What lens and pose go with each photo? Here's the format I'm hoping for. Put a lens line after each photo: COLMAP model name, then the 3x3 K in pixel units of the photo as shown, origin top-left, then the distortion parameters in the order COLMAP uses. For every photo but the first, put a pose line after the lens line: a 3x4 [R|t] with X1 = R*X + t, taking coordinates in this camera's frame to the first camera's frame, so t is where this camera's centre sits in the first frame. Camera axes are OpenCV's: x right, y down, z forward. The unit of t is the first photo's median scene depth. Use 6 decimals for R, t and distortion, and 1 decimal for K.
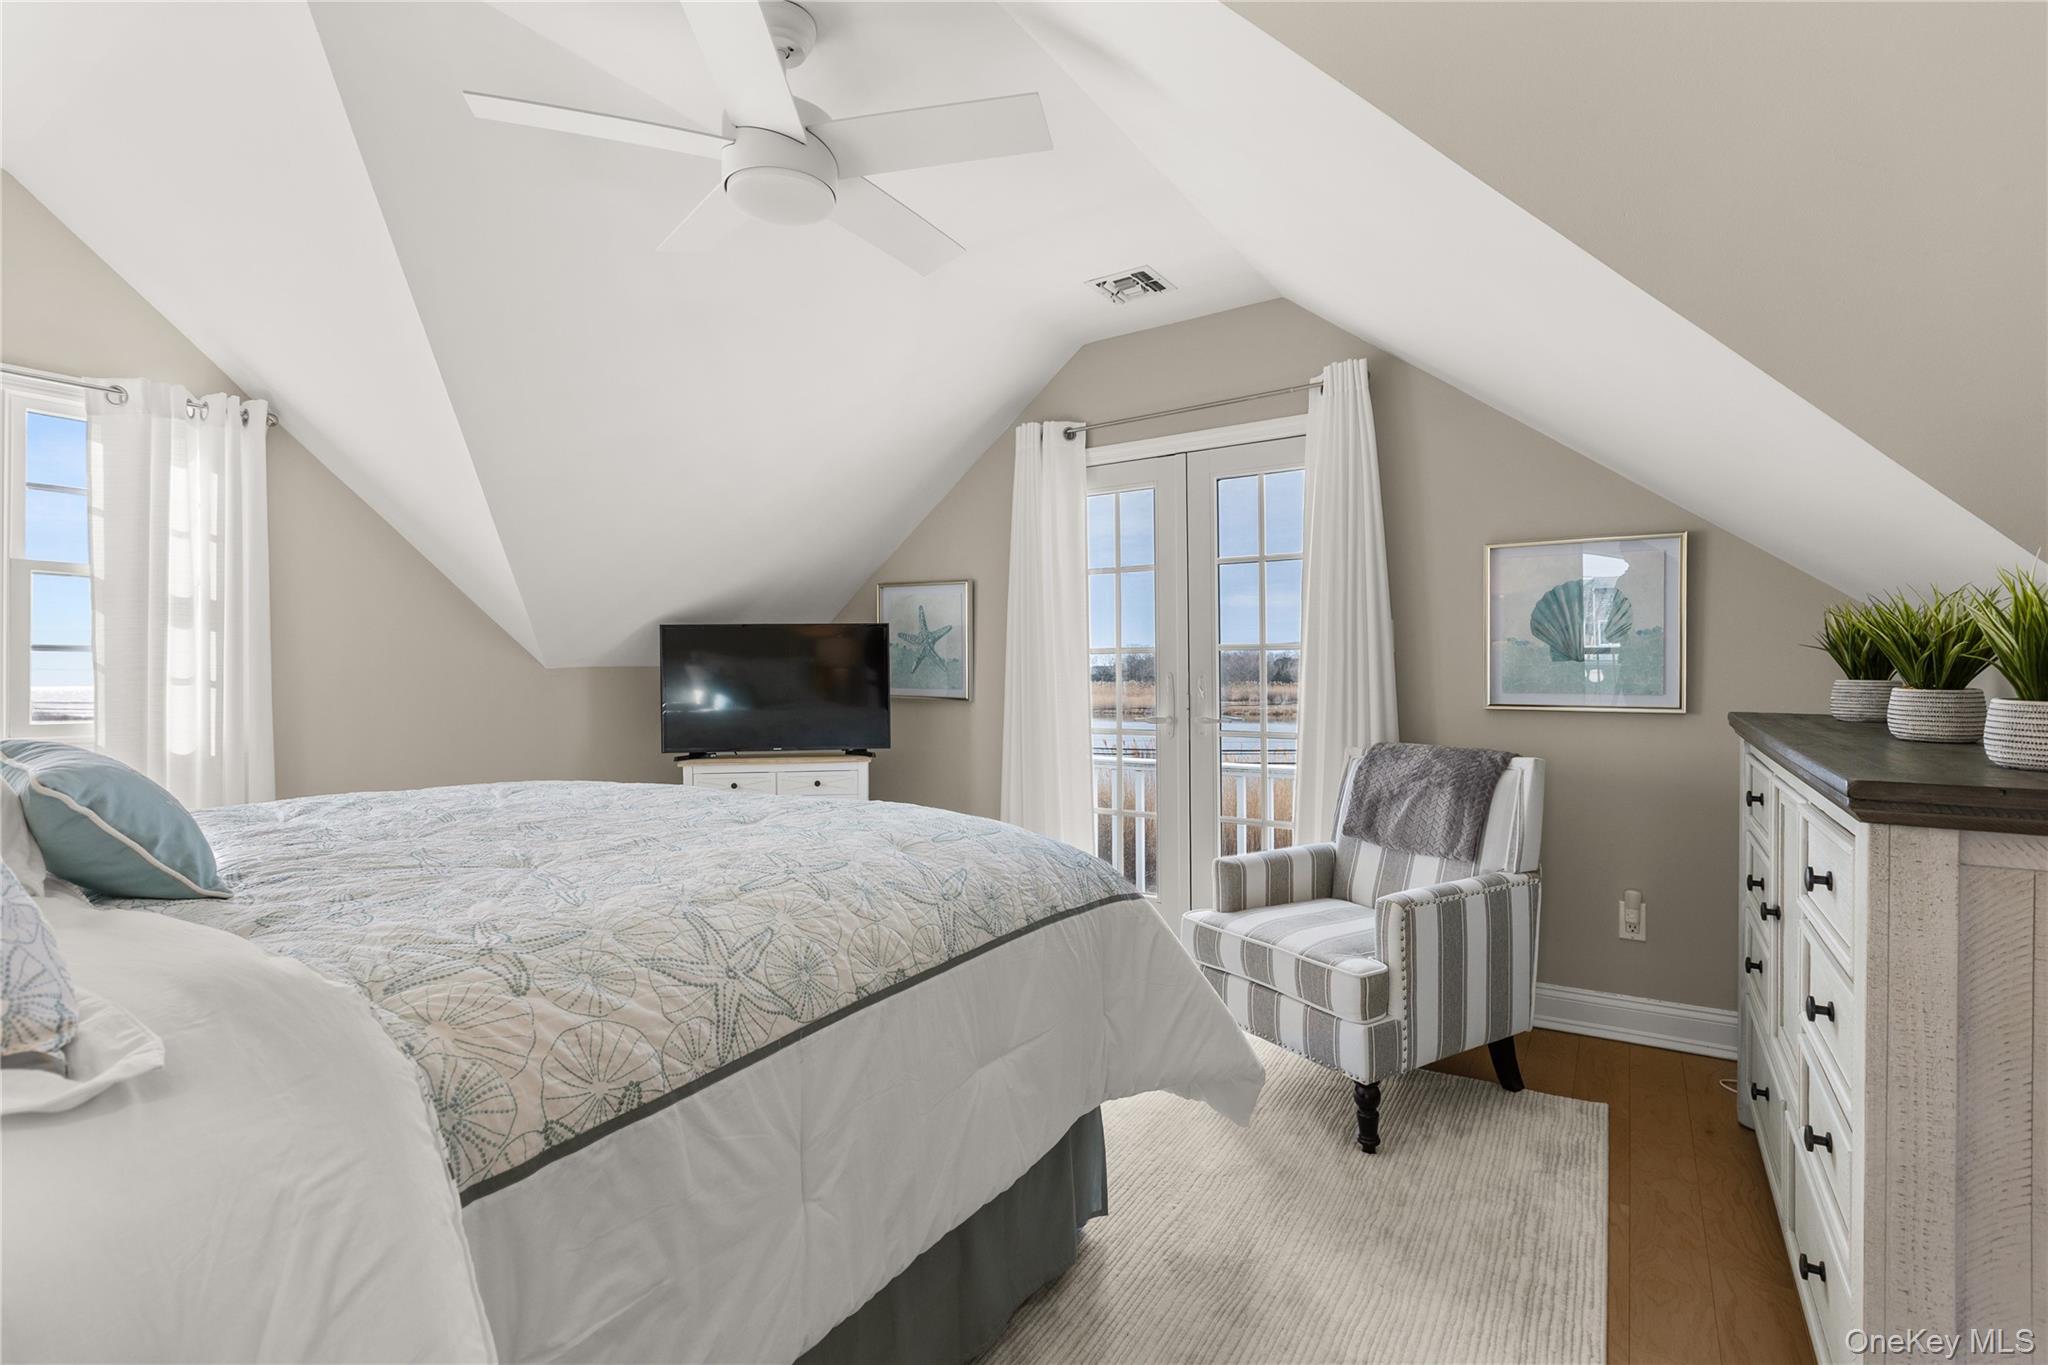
lens RADIAL K [[936.8, 0, 1023.7], [0, 936.8, 673.9], [0, 0, 1]] dist [-0.000104, 0.000163]
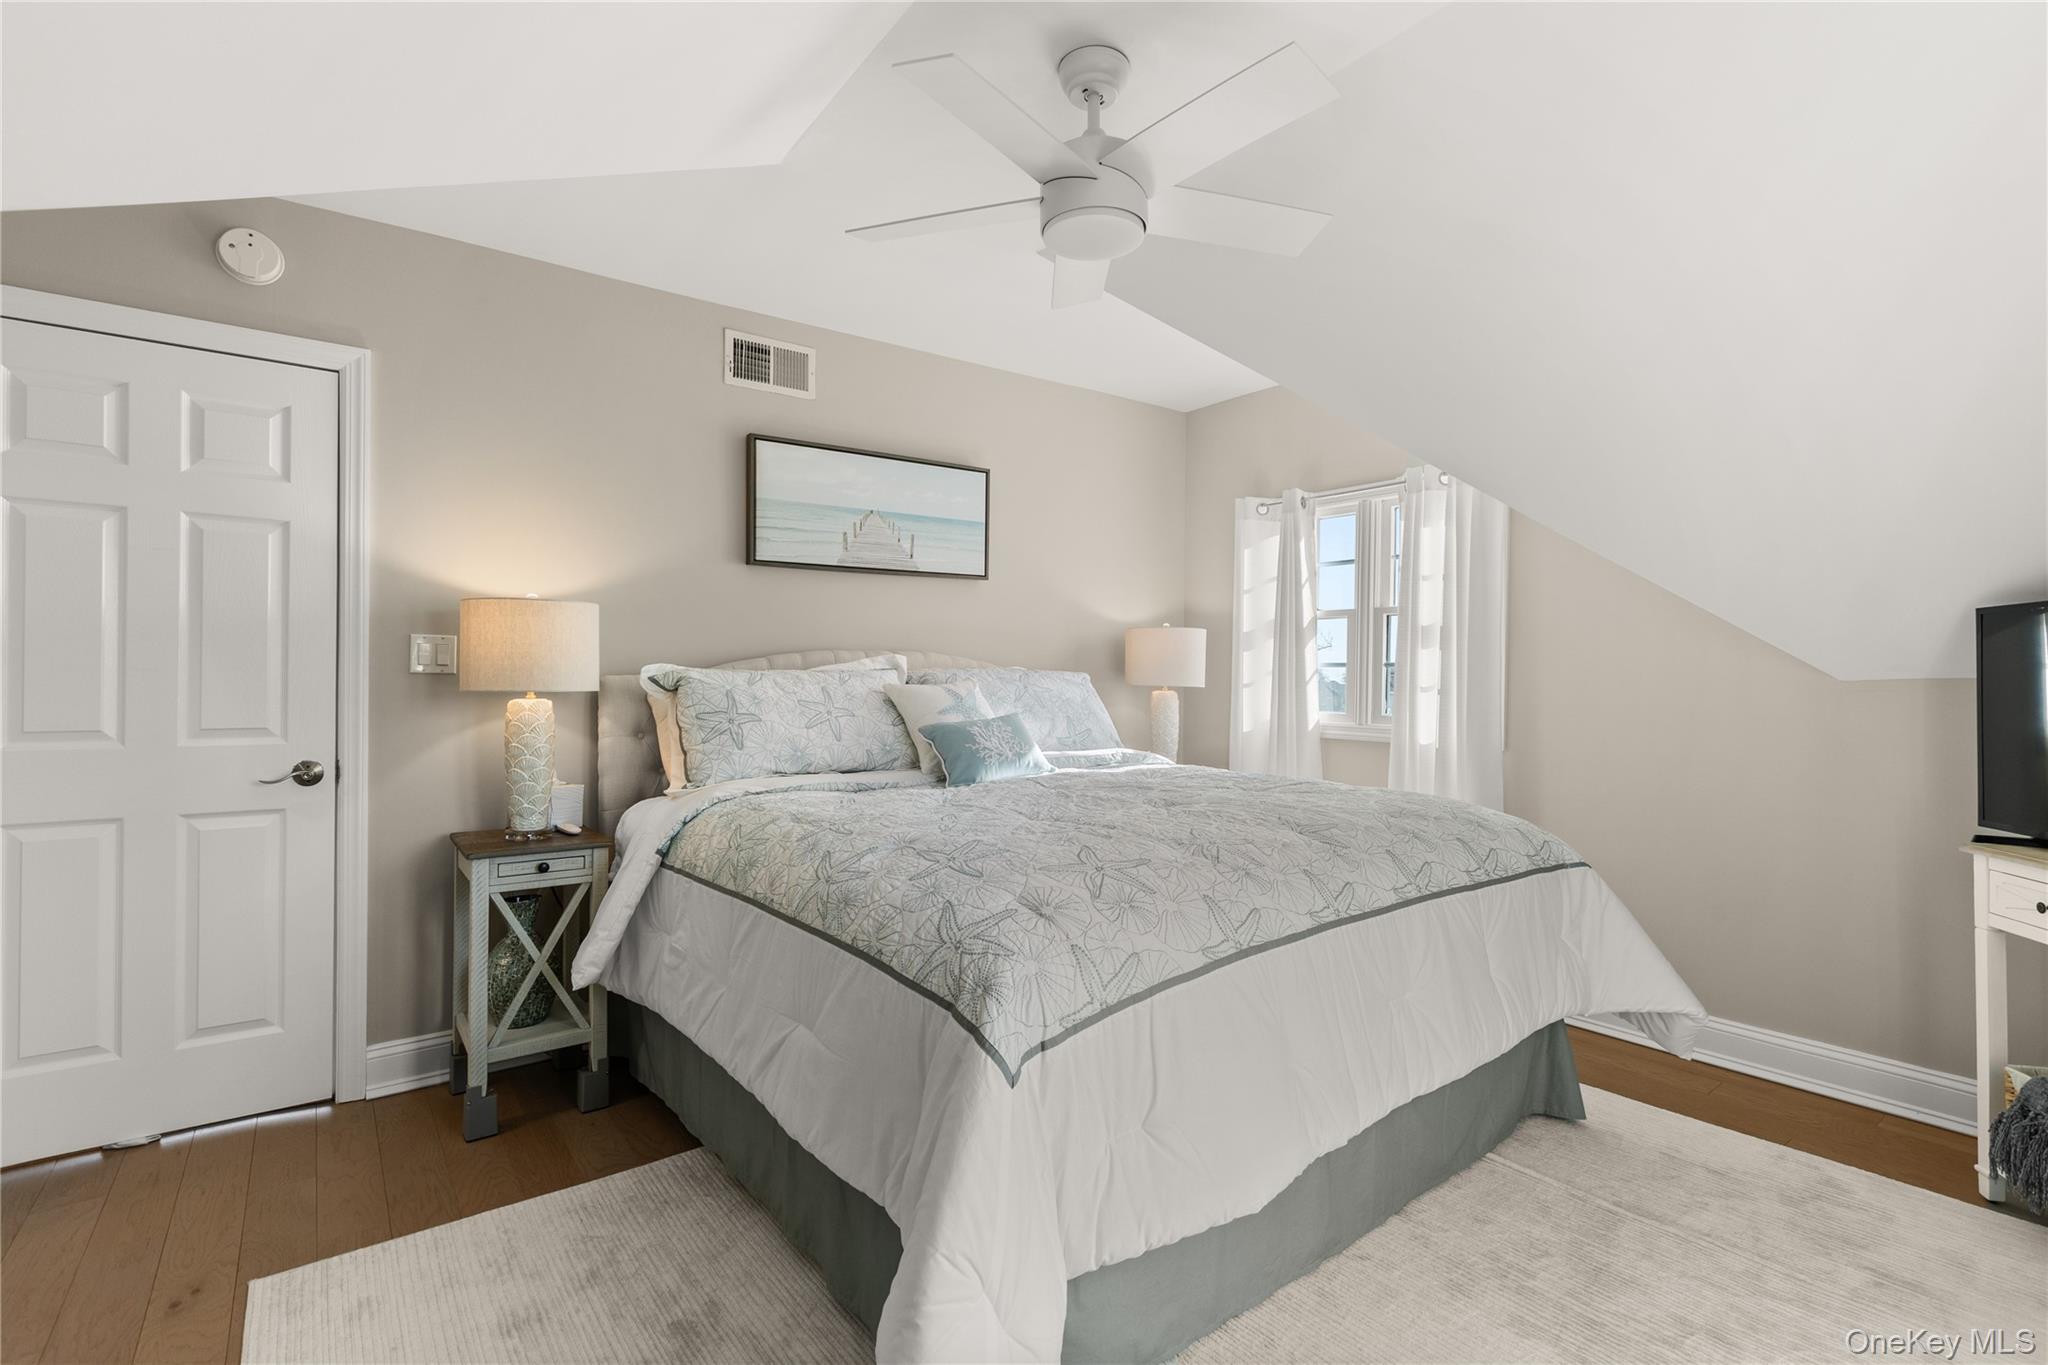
lens RADIAL K [[936.8, 0, 1022.5], [0, 936.8, 681.3], [0, 0, 1]] dist [-0.000104, 0.000163]
pose [[-0.332697, 0.004107, -0.943025, 0.526624], [-0.005935, 0.999962, 0.006449, -0.009312], [0.943015, 0.007742, -0.332660, 0.906403]]
